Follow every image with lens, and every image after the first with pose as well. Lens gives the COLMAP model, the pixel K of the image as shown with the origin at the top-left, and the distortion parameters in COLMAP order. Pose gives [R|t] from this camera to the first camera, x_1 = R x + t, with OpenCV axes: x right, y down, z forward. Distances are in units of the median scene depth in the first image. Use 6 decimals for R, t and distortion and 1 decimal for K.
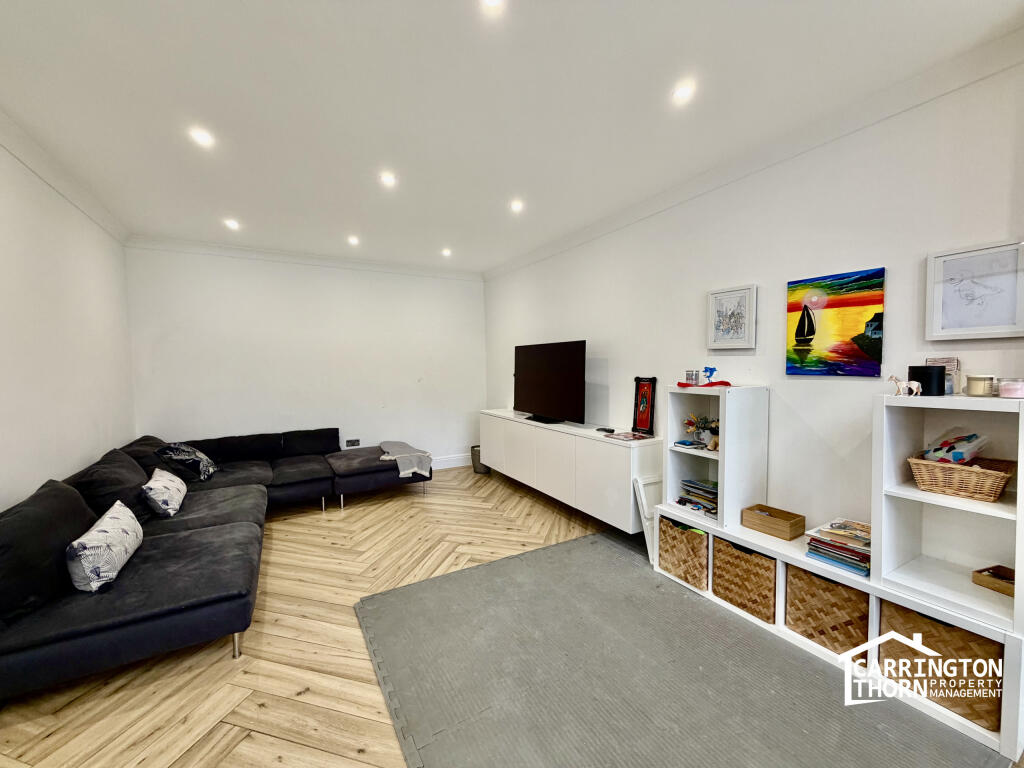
lens RADIAL K [[411.0, 0, 510.3], [0, 411.0, 379.5], [0, 0, 1]] dist [0.003482, -0.000464]
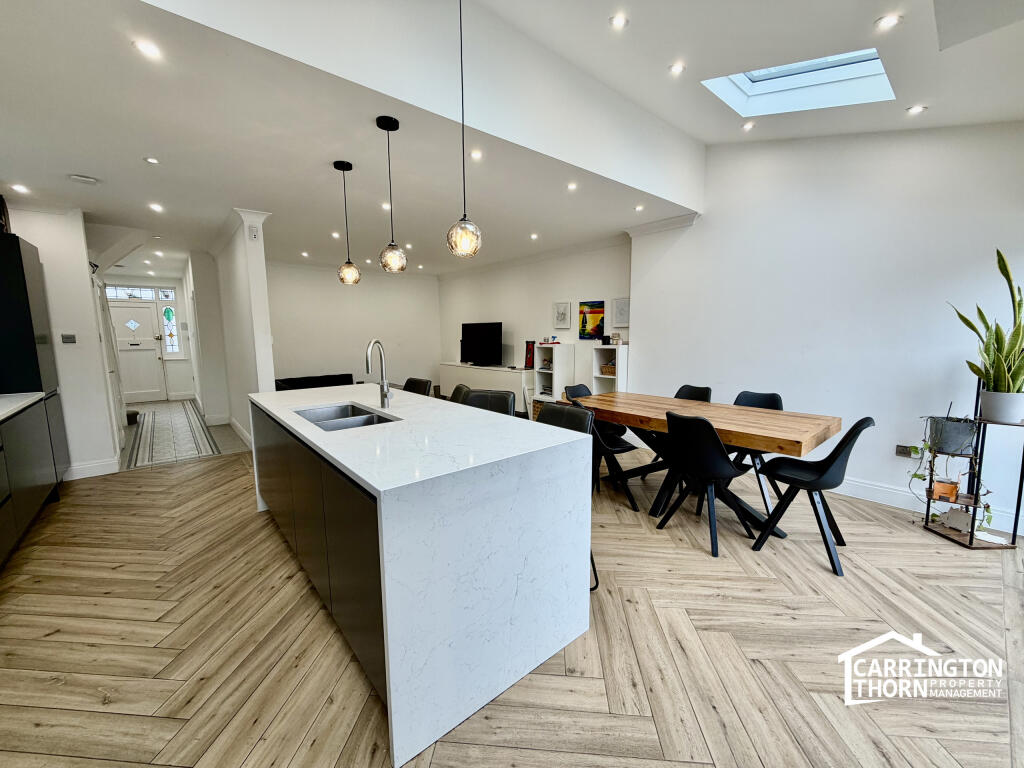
lens RADIAL K [[411.0, 0, 503.2], [0, 411.0, 382.7], [0, 0, 1]] dist [0.003482, -0.000464]
pose [[0.985250, -0.017678, 0.170208, -0.204757], [0.003832, 0.996679, 0.081335, 0.044022], [-0.171080, -0.079483, 0.982046, -1.298491]]
